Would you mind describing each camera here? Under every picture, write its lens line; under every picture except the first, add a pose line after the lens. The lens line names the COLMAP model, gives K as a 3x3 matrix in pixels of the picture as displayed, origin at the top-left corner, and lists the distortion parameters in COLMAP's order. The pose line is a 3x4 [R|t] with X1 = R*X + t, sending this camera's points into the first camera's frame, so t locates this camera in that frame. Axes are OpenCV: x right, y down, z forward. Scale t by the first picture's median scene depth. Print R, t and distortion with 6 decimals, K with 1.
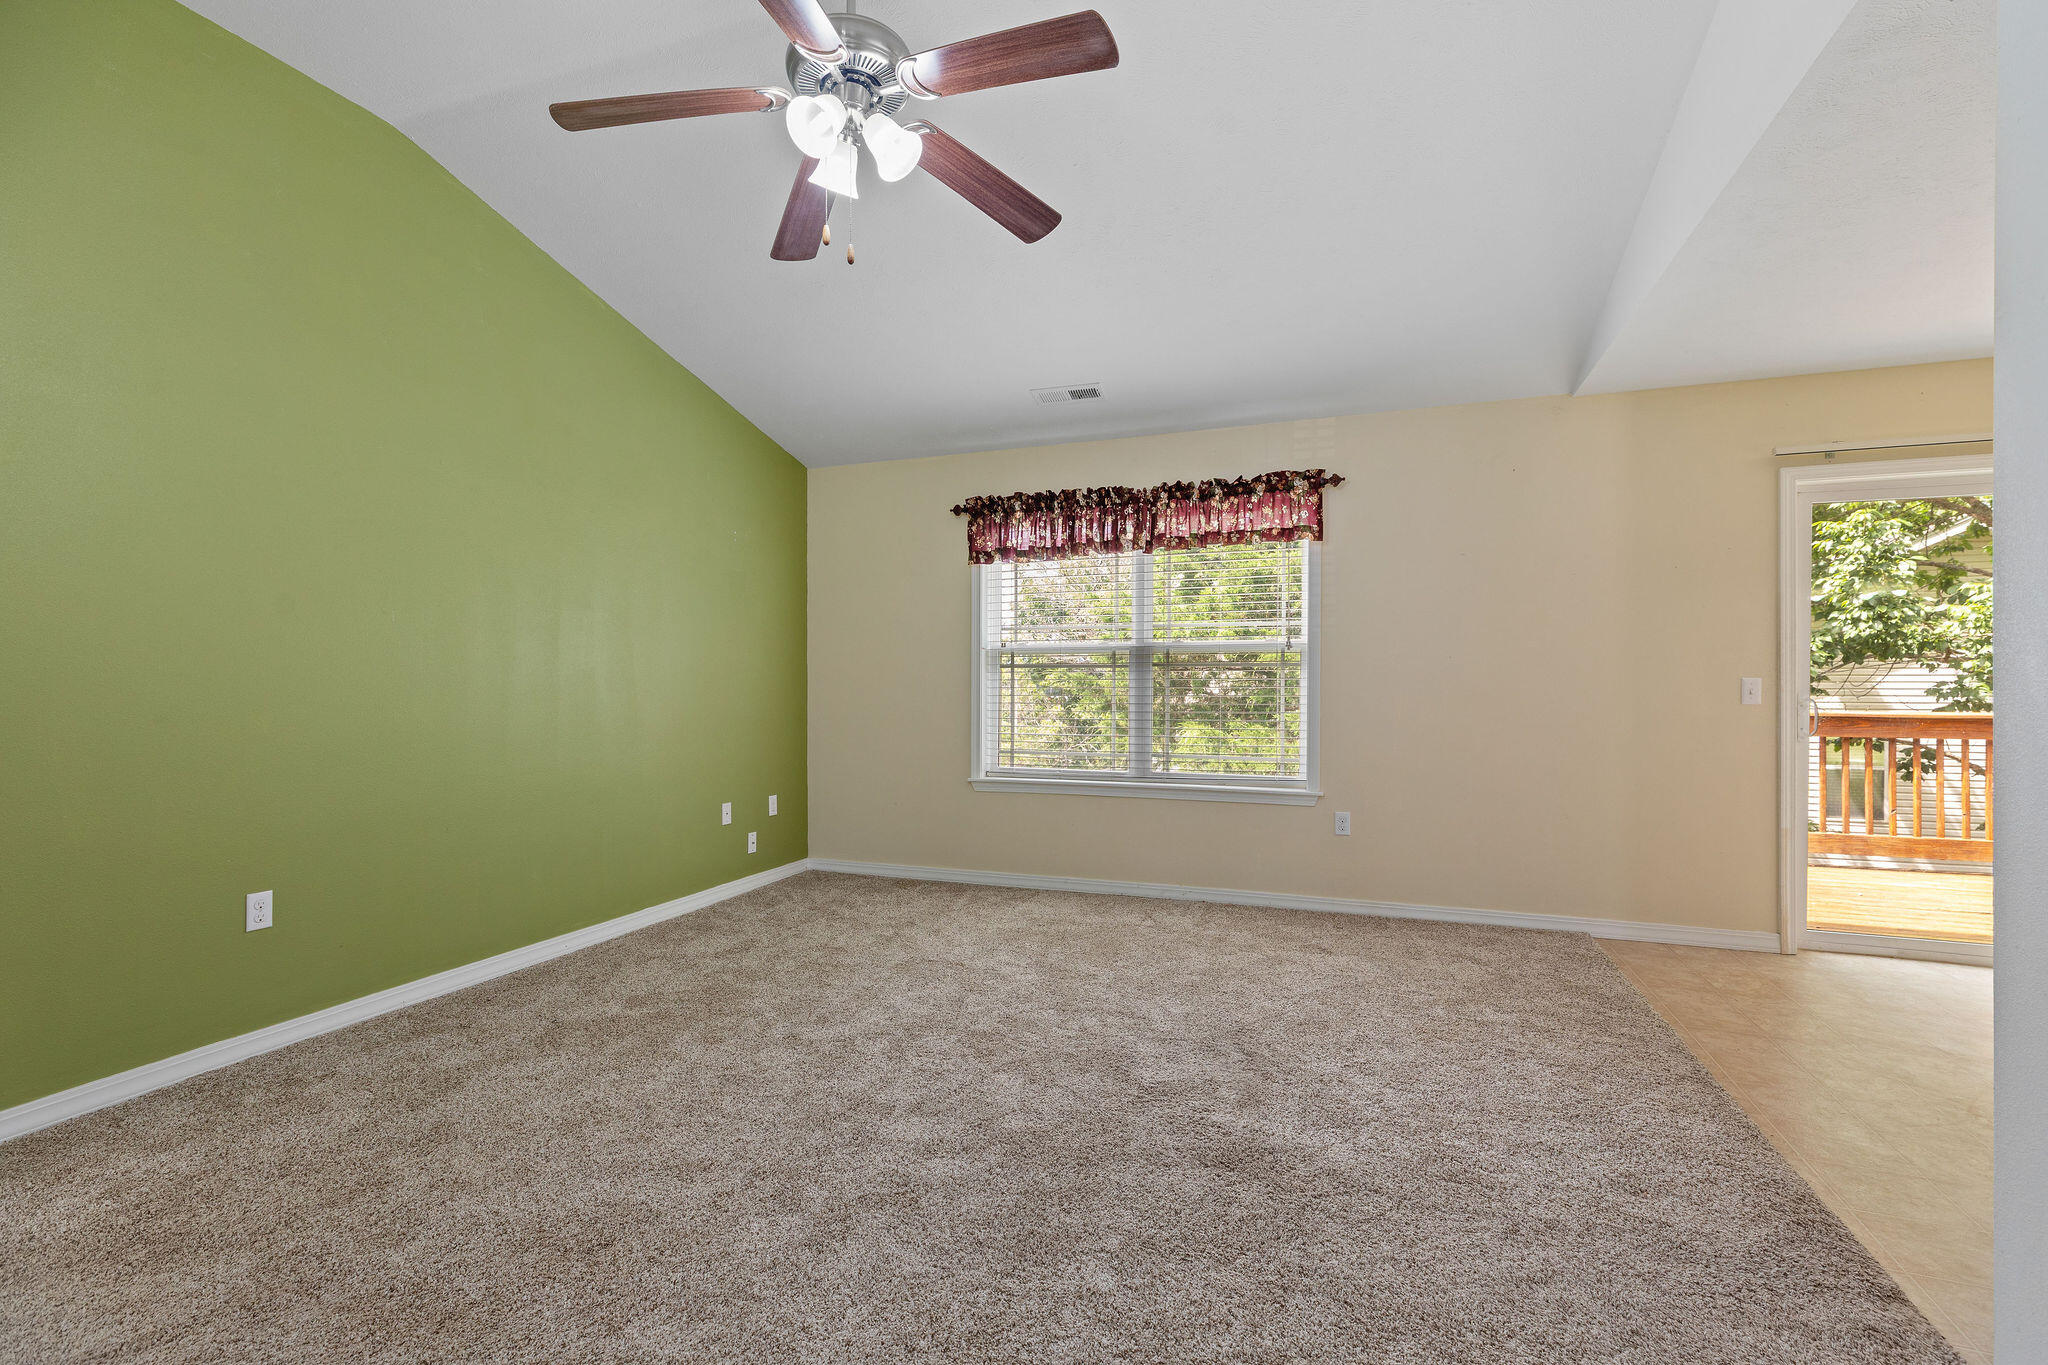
lens RADIAL K [[943.5, 0, 1023.3], [0, 943.5, 672.3], [0, 0, 1]] dist [0.002722, 0.000131]
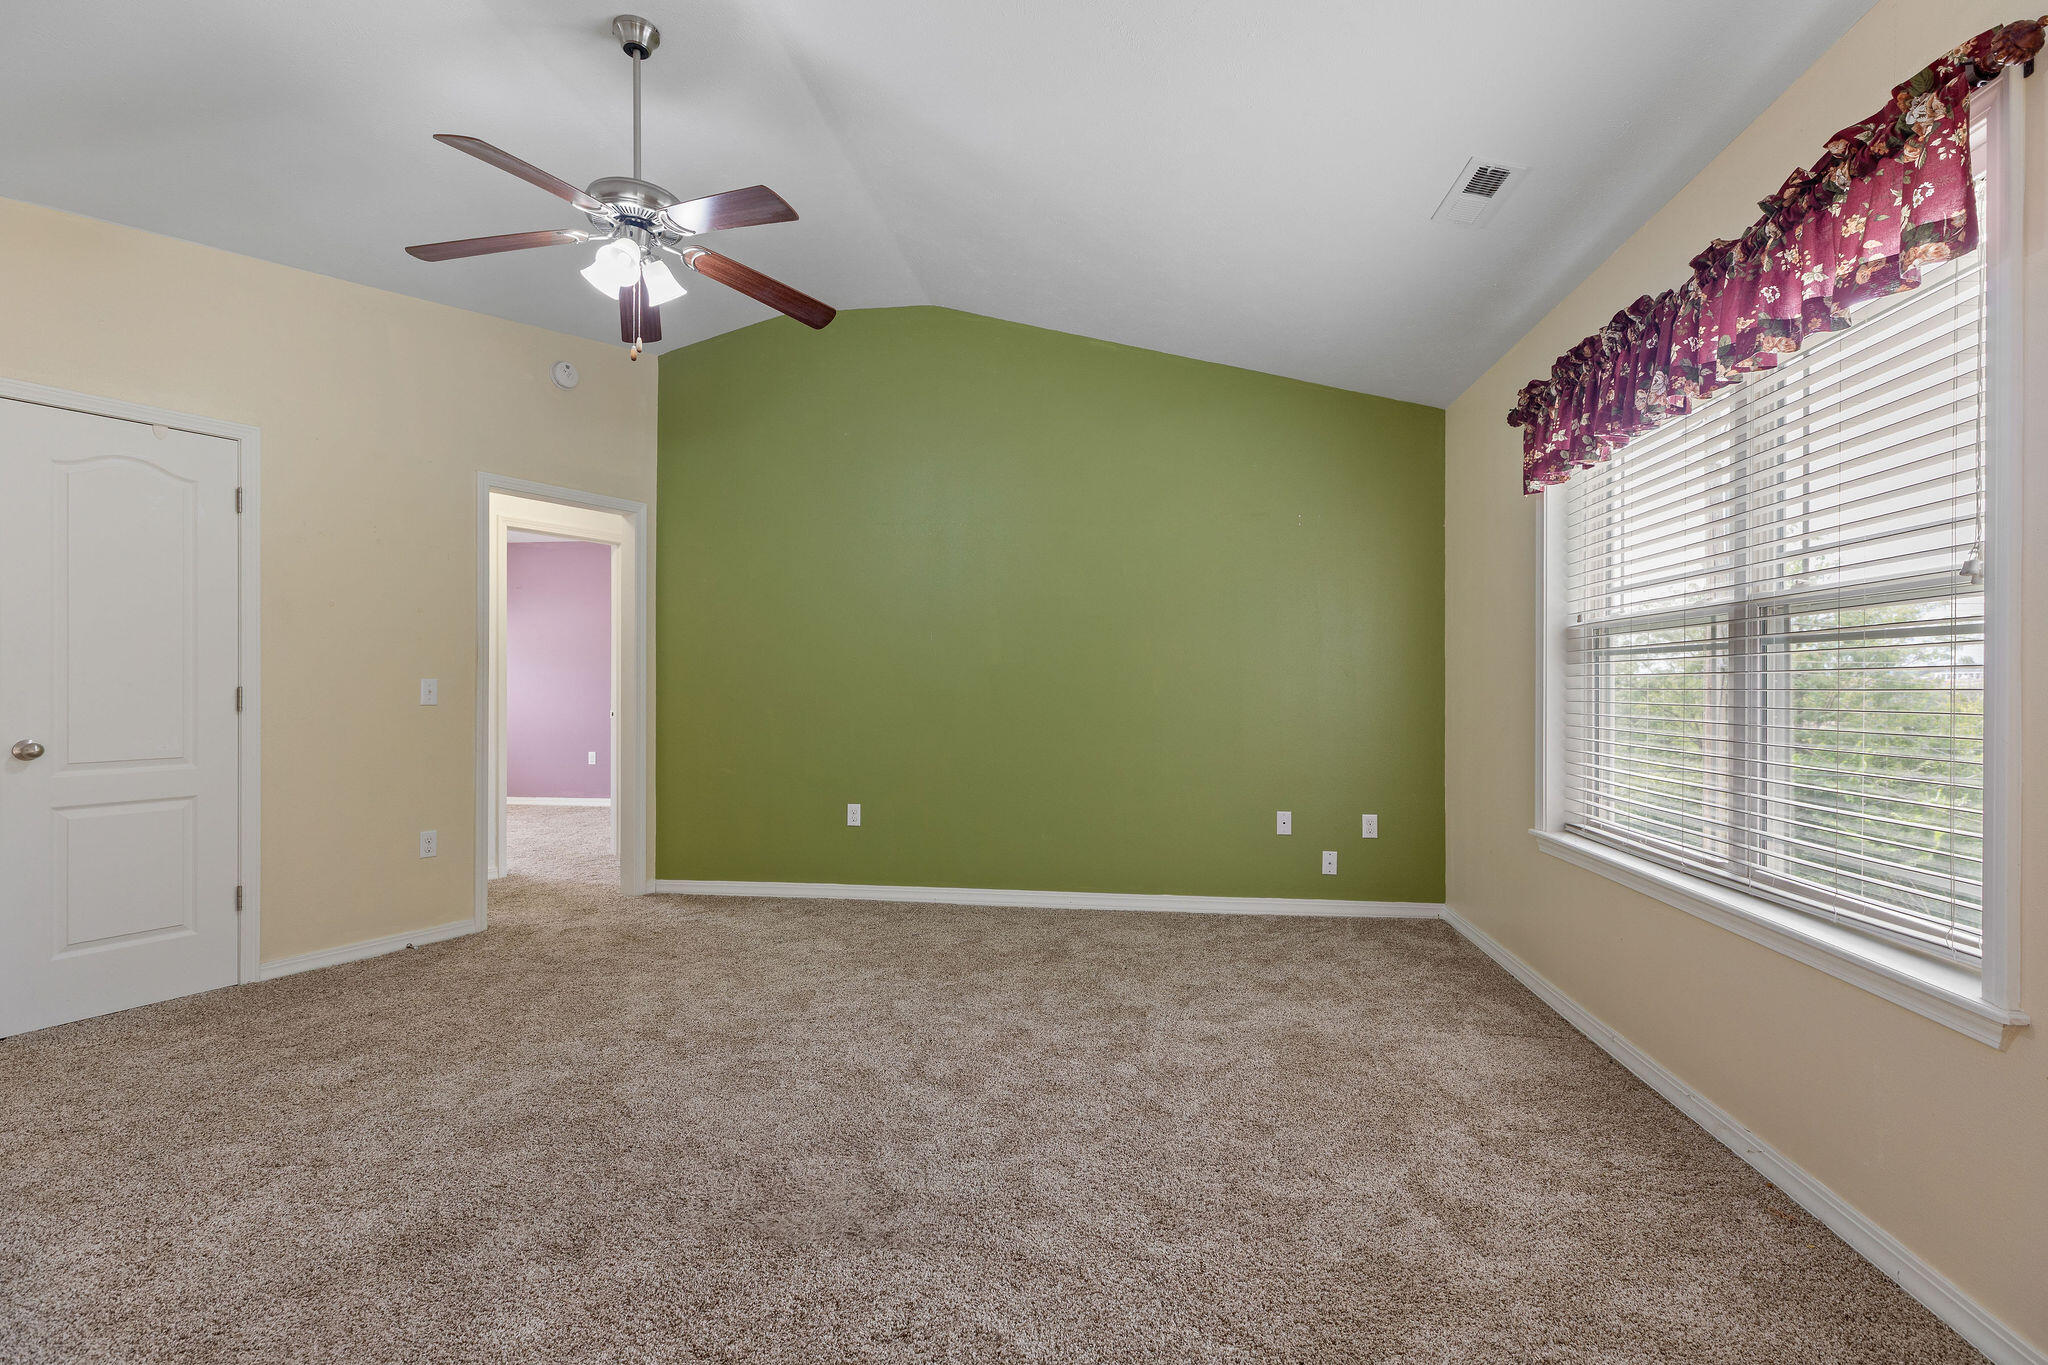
lens RADIAL K [[943.5, 0, 1023.3], [0, 943.5, 672.3], [0, 0, 1]] dist [0.002722, 0.000131]
pose [[0.200277, -0.009813, -0.979690, 0.538489], [0.010280, 0.999916, -0.007914, 0.007532], [0.979685, -0.008486, 0.200361, 0.567542]]
